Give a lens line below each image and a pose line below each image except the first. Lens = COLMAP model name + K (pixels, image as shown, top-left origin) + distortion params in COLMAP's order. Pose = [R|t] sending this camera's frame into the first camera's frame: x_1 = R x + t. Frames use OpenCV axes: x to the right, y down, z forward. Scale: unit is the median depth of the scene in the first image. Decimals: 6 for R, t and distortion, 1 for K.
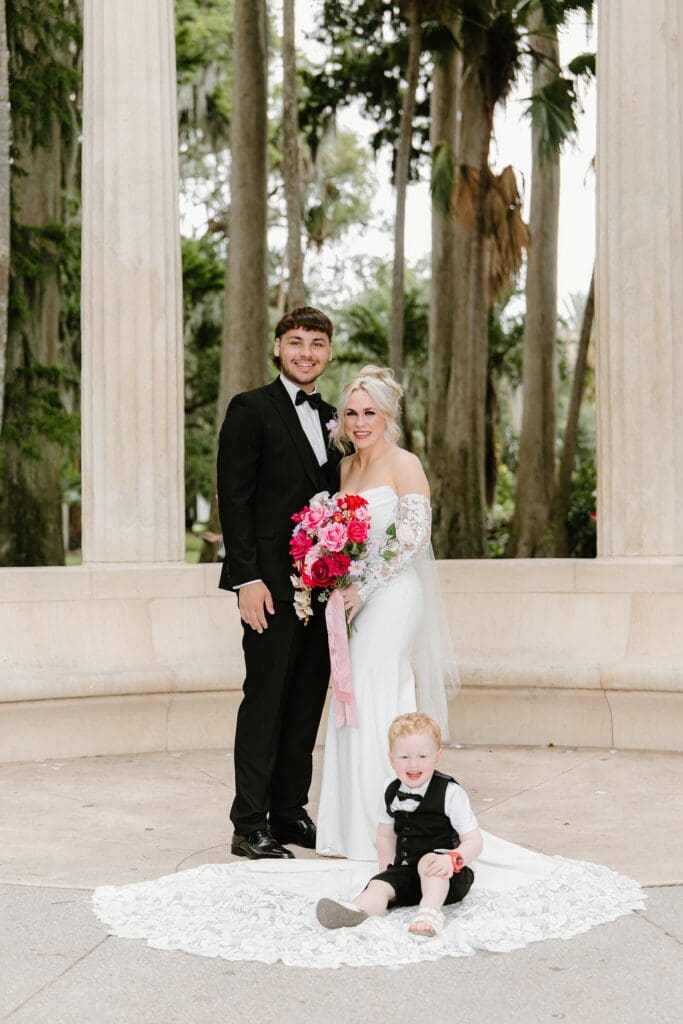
lens RADIAL K [[1809.0, 0, 341.5], [0, 1809.0, 512.0], [0, 0, 1]] dist [0.004149, -0.026833]
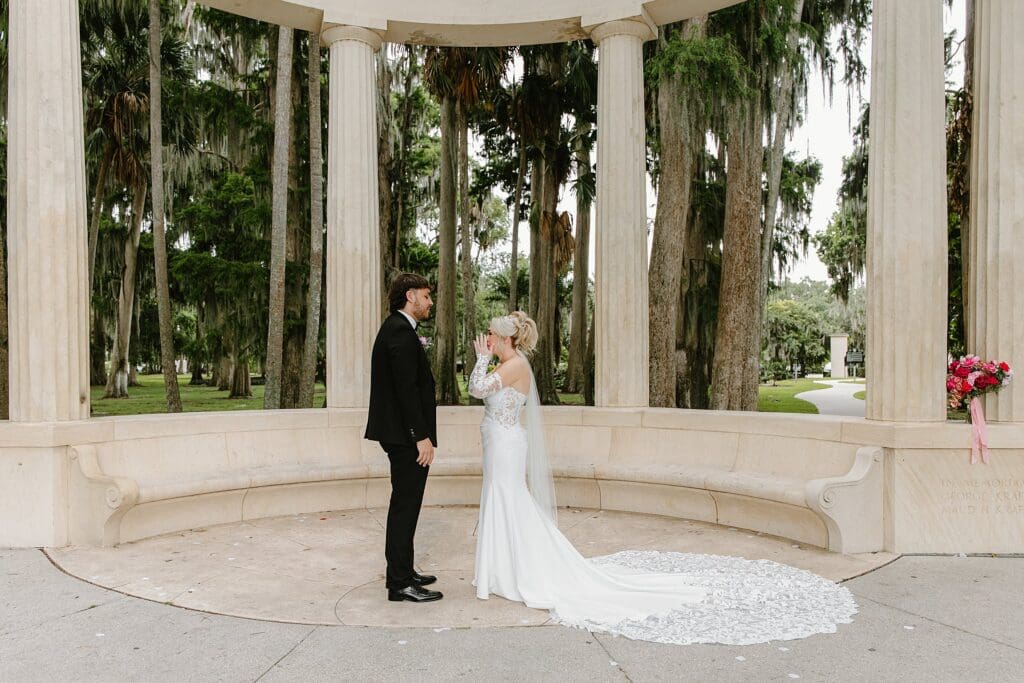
lens RADIAL K [[766.3, 0, 505.6], [0, 766.3, 372.9], [0, 0, 1]] dist [-0.001363, 0.002706]
pose [[0.999936, 0.008493, 0.007433, 0.014503], [-0.008590, 0.999875, 0.013246, -0.007412], [-0.007320, -0.013309, 0.999885, 0.067424]]
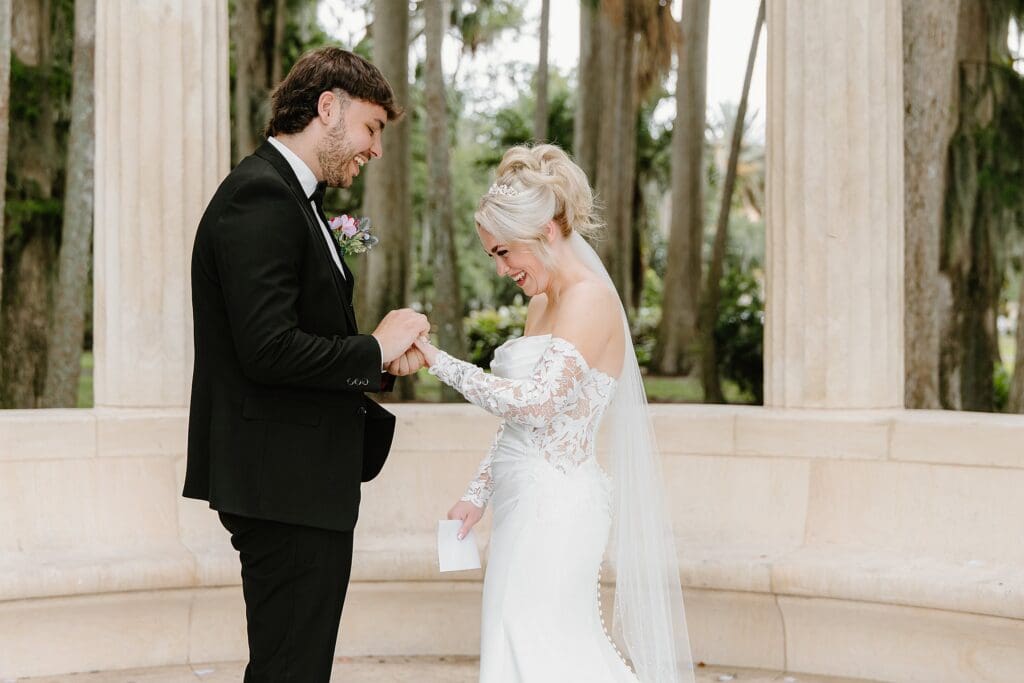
lens RADIAL K [[1661.2, 0, 492.7], [0, 1661.2, 341.9], [0, 0, 1]] dist [0.210980, -1.341143]
pose [[0.999930, 0.010166, -0.005985, 0.010925], [-0.010042, 0.999743, 0.020328, -0.005553], [0.006190, -0.020266, 0.999775, 0.105081]]
